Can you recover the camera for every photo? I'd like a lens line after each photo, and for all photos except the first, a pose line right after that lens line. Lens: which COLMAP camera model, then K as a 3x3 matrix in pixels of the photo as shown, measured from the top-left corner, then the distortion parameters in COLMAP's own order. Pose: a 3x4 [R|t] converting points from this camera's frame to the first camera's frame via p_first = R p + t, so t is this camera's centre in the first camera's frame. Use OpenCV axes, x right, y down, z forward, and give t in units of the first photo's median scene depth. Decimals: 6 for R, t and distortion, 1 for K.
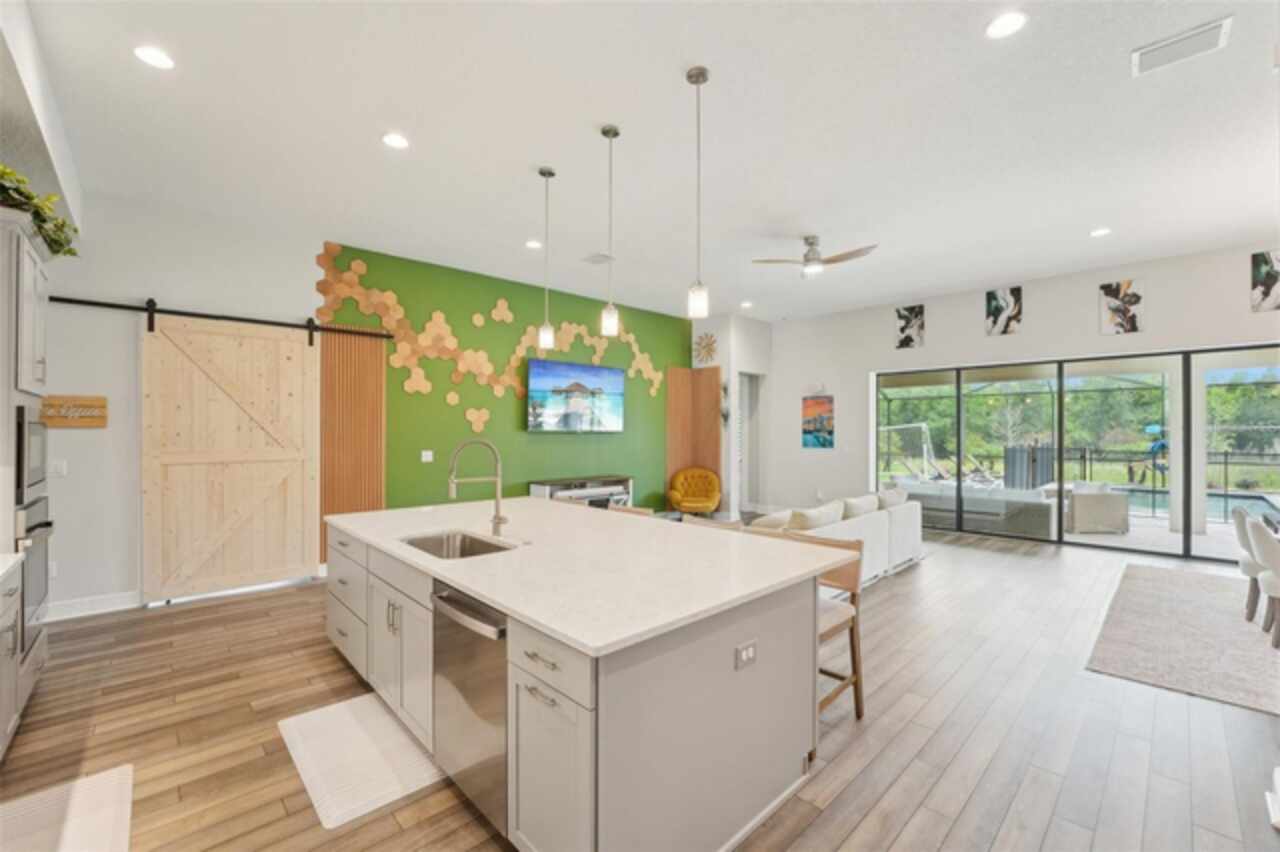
lens RADIAL K [[524.9, 0, 640.0], [0, 524.9, 426.0], [0, 0, 1]] dist [-0.001244, 0.000059]
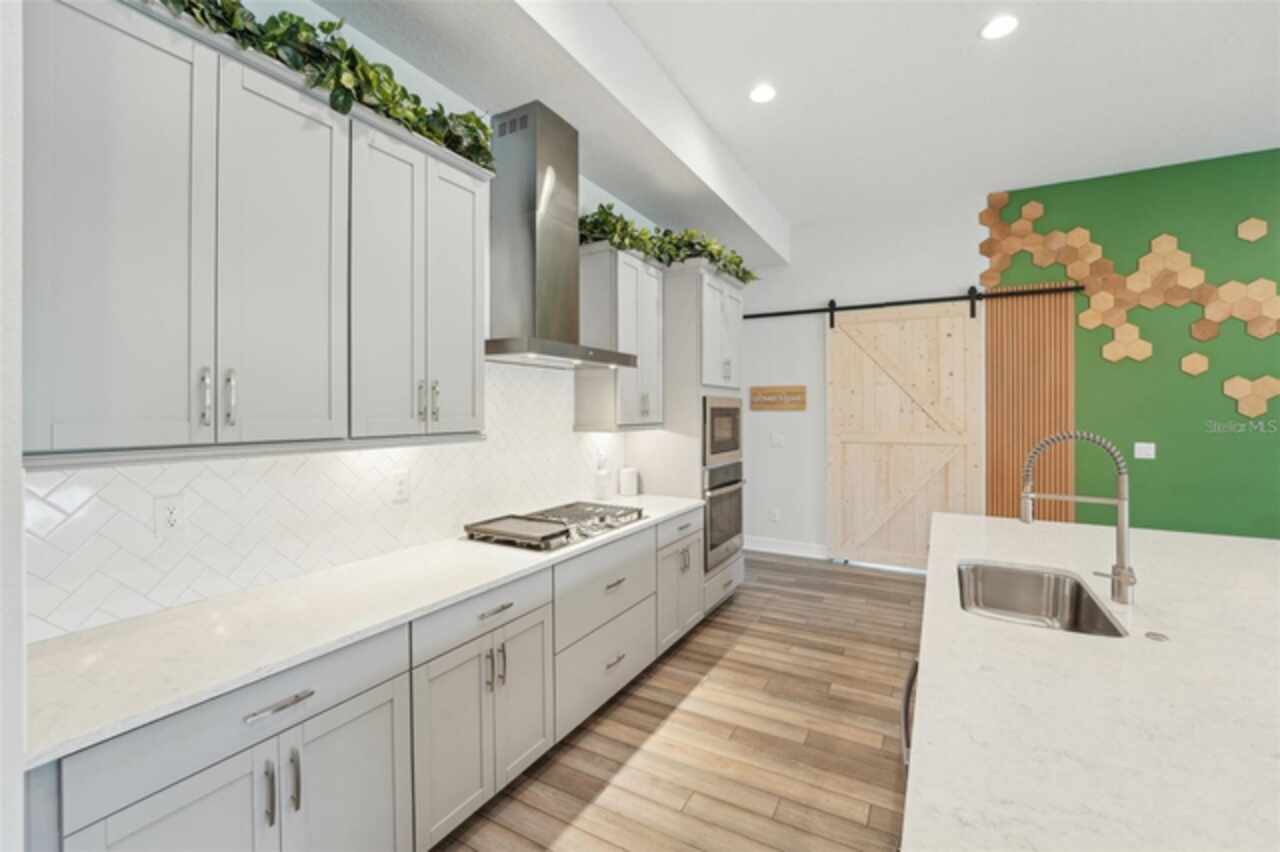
lens RADIAL K [[536.8, 0, 633.0], [0, 536.8, 412.3], [0, 0, 1]] dist [-0.020669, 0.000221]
pose [[0.295407, 0.004808, -0.955359, 0.056698], [0.006807, 0.999951, 0.007137, -0.002363], [0.955347, -0.008611, 0.295360, 0.157928]]
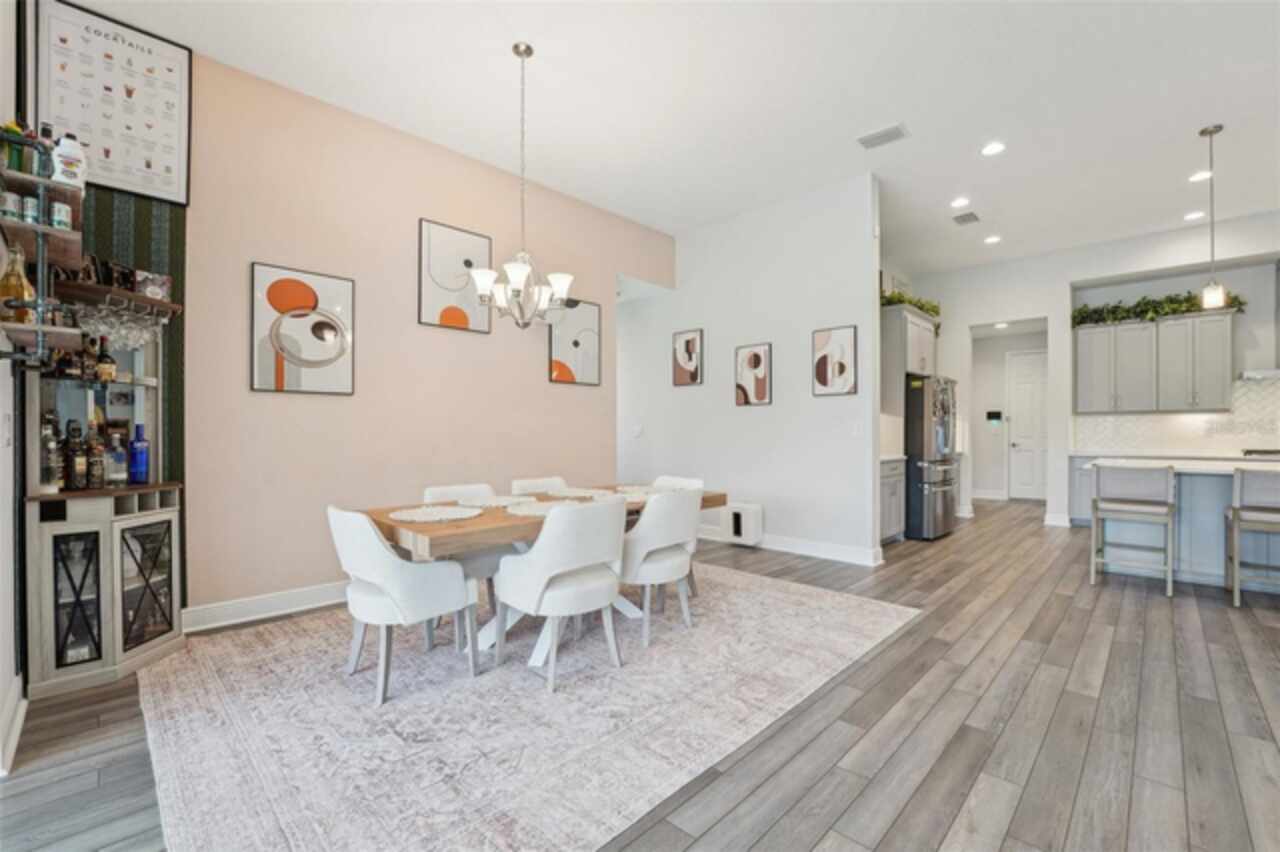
lens RADIAL K [[559.1, 0, 633.5], [0, 559.1, 435.6], [0, 0, 1]] dist [-0.015567, -0.000057]
pose [[-0.998883, 0.001649, -0.047218, 0.828160], [0.001947, 0.999978, -0.006268, 0.067217], [0.047207, -0.006352, -0.998865, 1.149938]]
